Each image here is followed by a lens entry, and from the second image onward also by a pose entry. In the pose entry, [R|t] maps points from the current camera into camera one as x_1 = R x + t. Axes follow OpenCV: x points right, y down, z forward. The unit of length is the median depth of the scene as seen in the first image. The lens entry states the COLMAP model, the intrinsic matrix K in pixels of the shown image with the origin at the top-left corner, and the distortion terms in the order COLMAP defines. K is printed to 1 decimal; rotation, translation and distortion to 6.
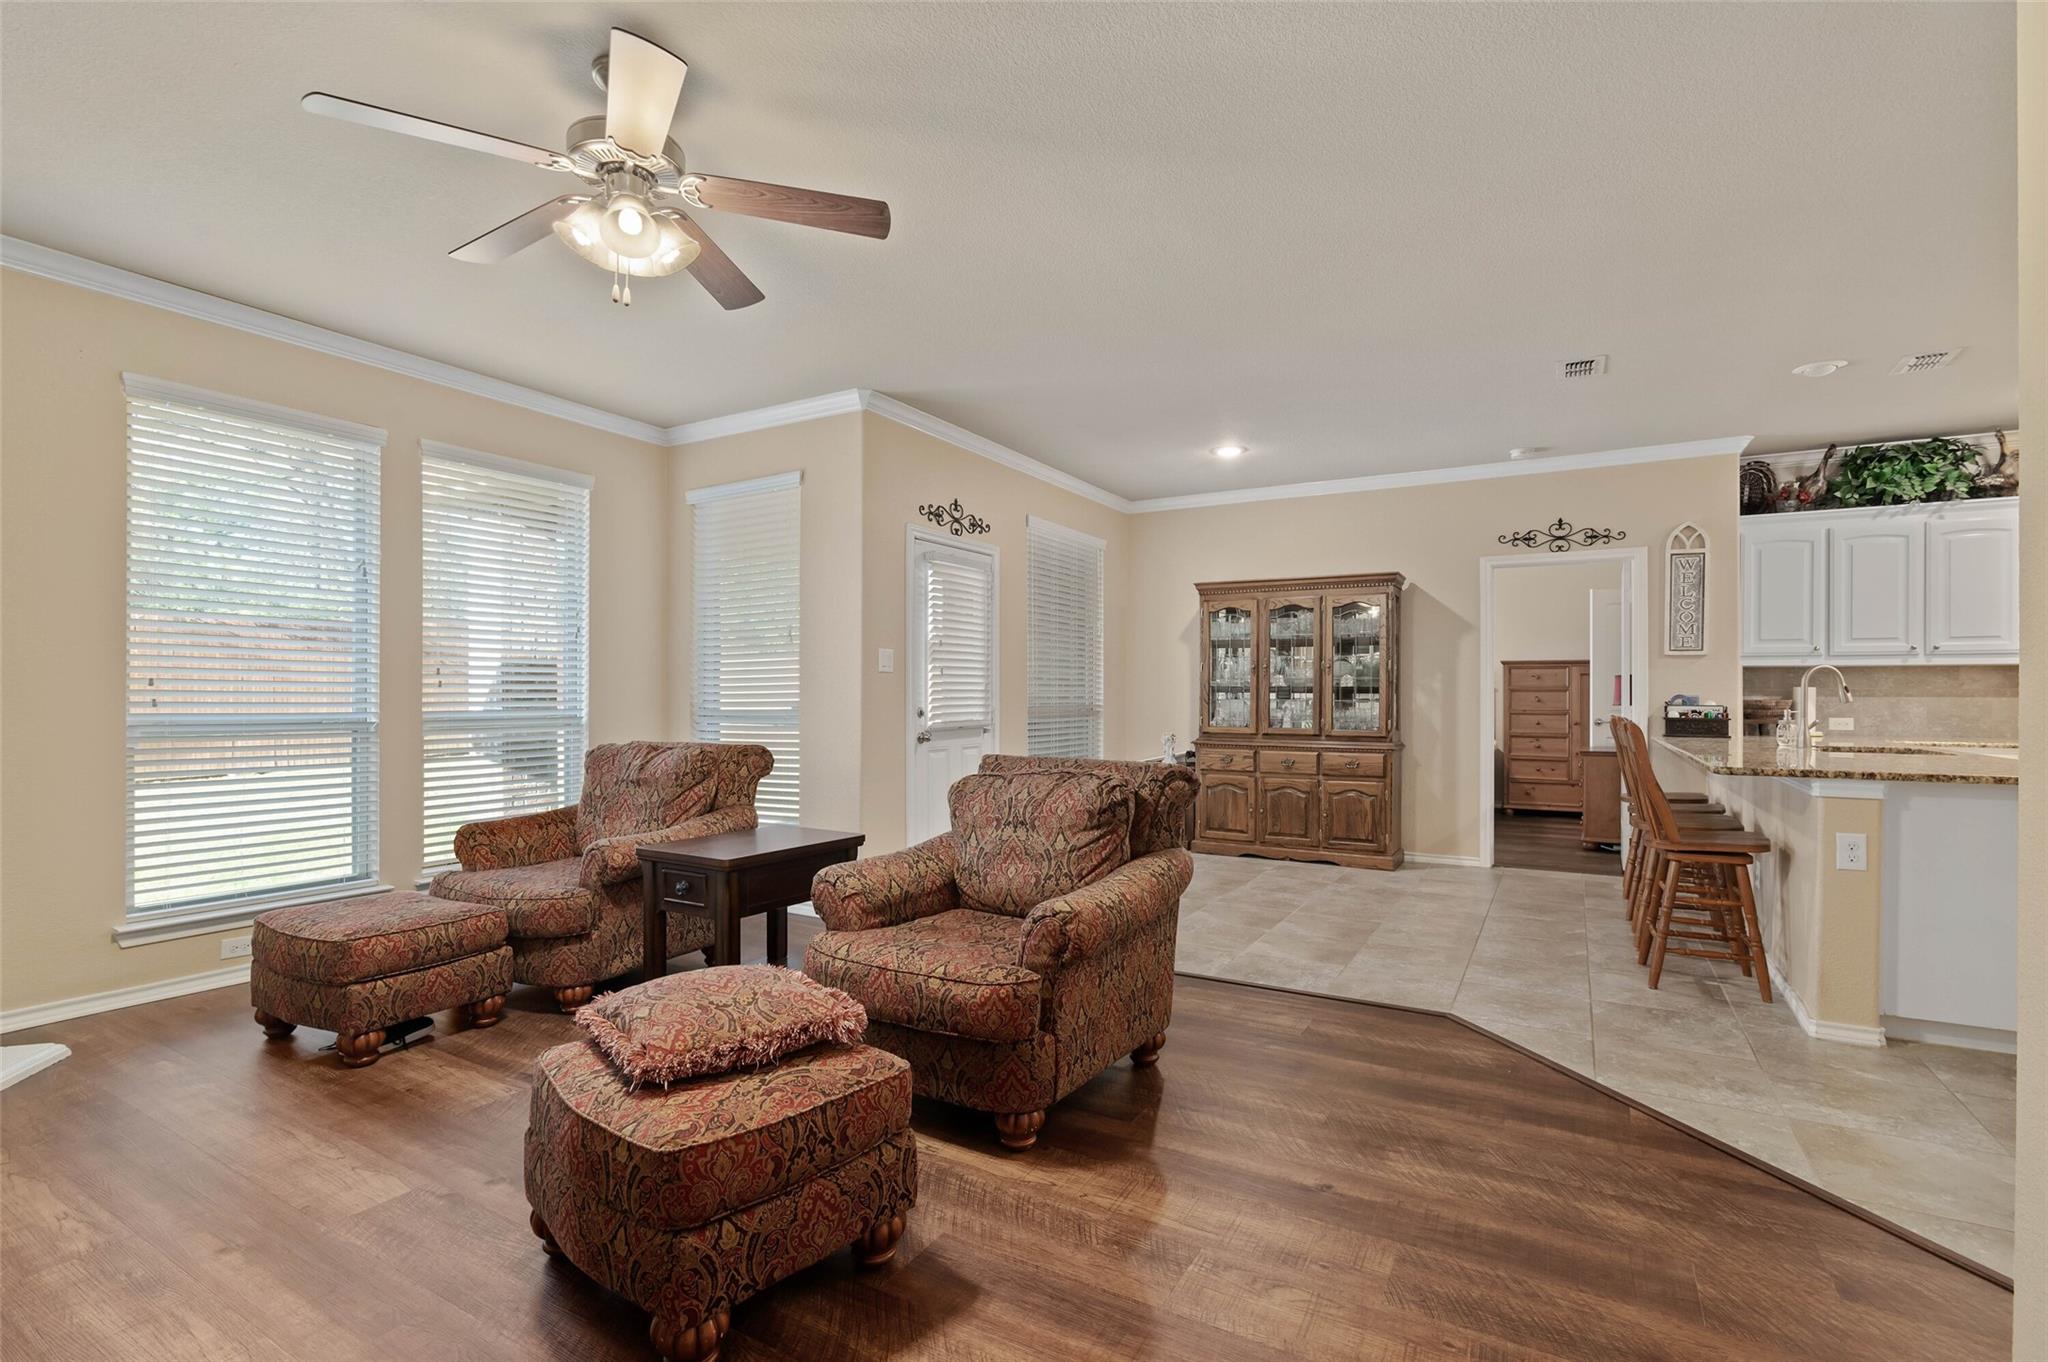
lens RADIAL K [[923.5, 0, 1019.8], [0, 923.5, 690.8], [0, 0, 1]] dist [-0.000292, -0.000025]
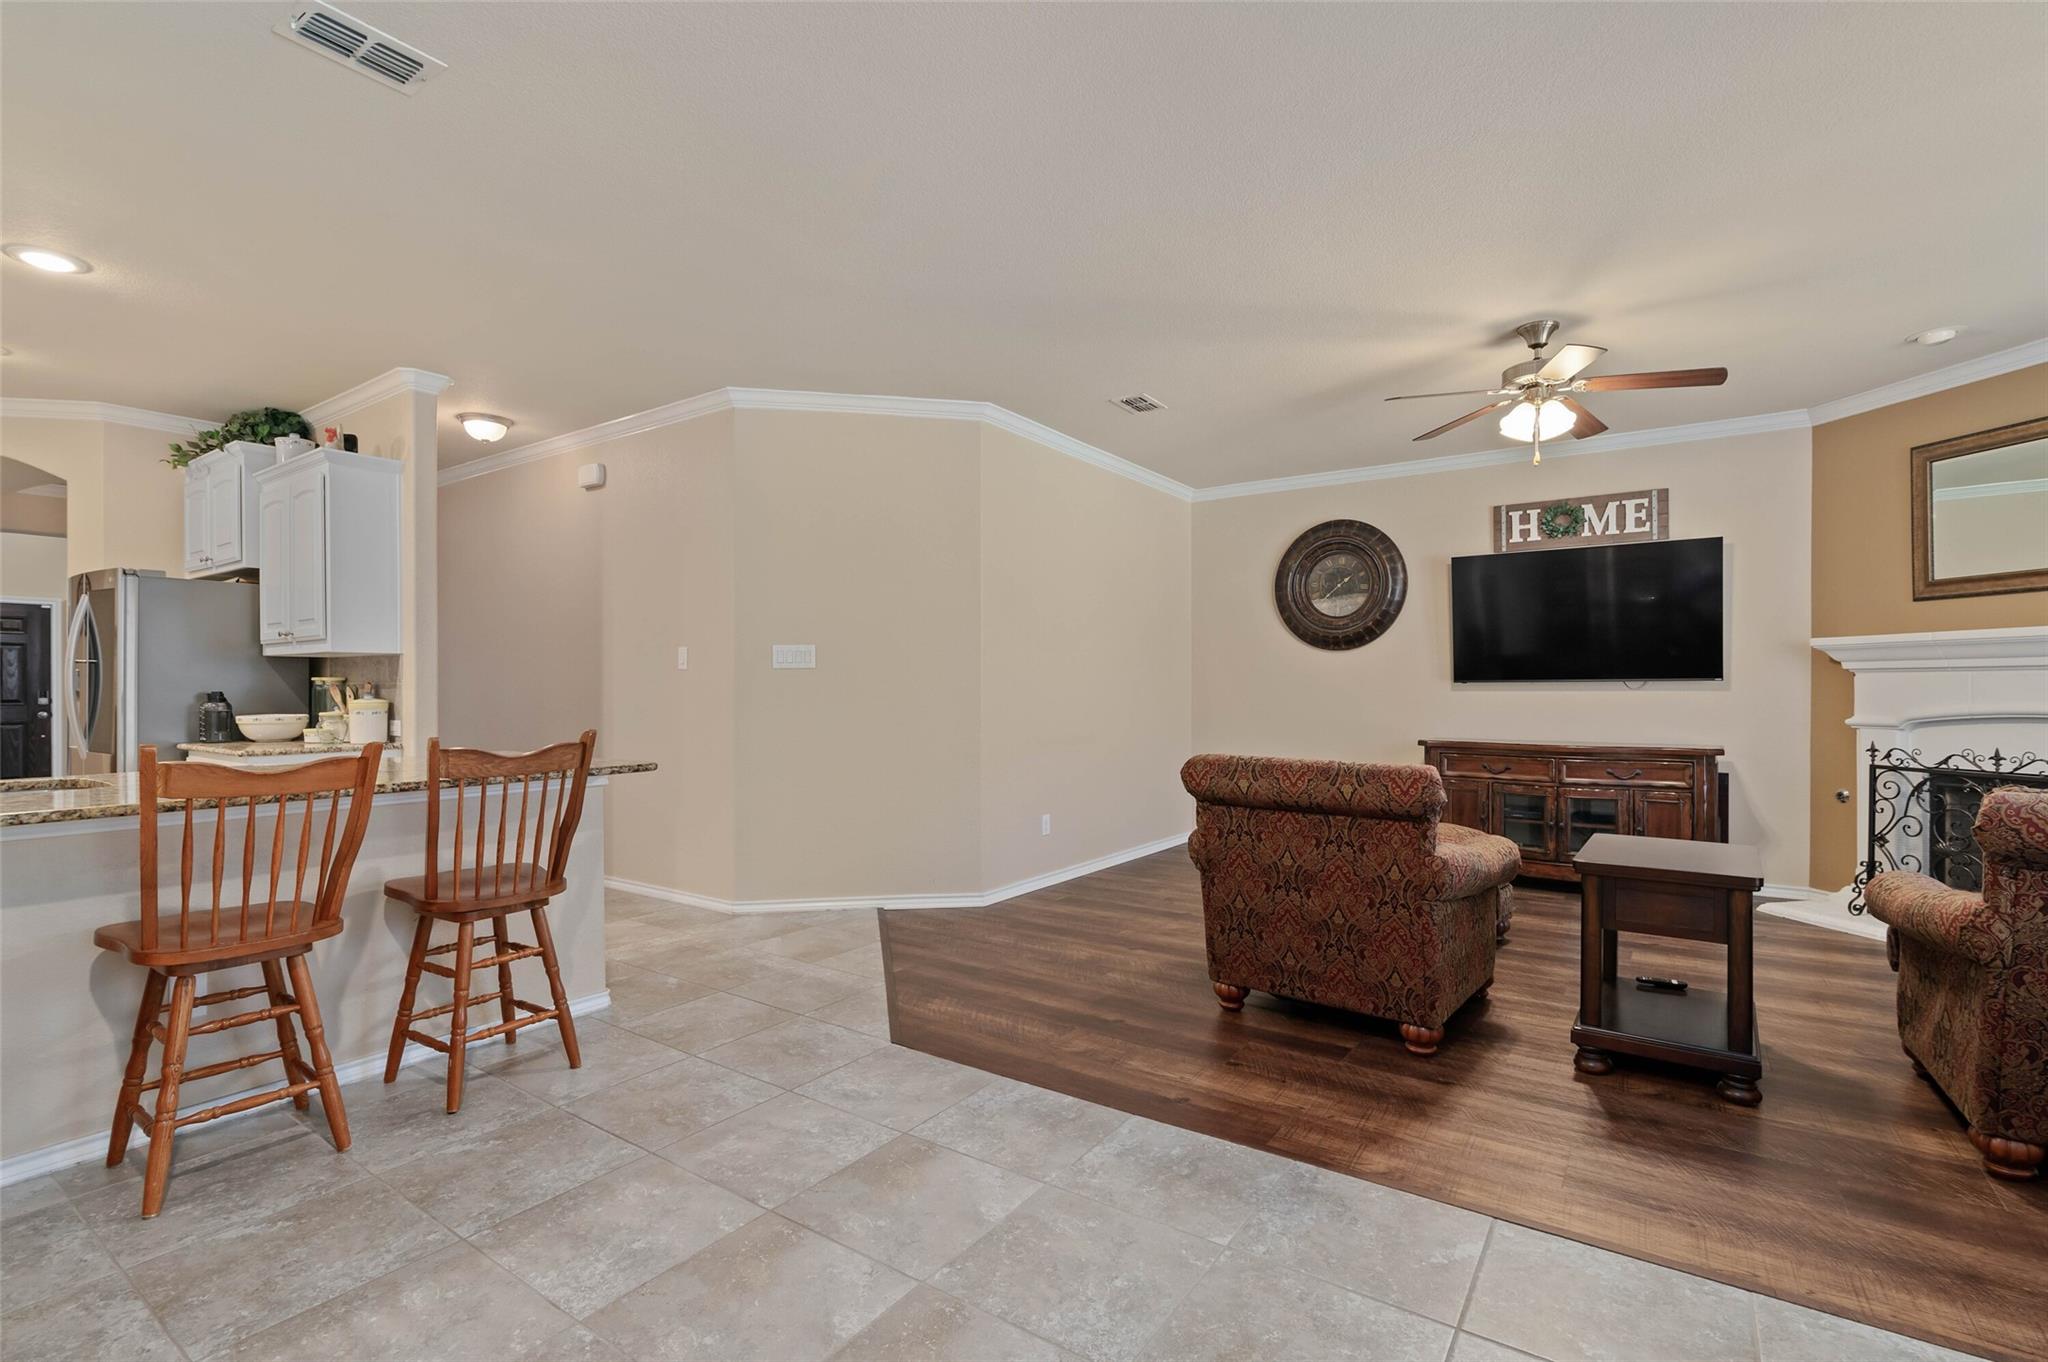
lens RADIAL K [[923.5, 0, 1024.7], [0, 923.5, 683.3], [0, 0, 1]] dist [-0.000292, -0.000025]
pose [[-0.997001, 0.002736, 0.077342, 0.274557], [0.002521, 0.999993, -0.002883, -0.000407], [-0.077350, -0.002680, -0.997000, 1.962879]]
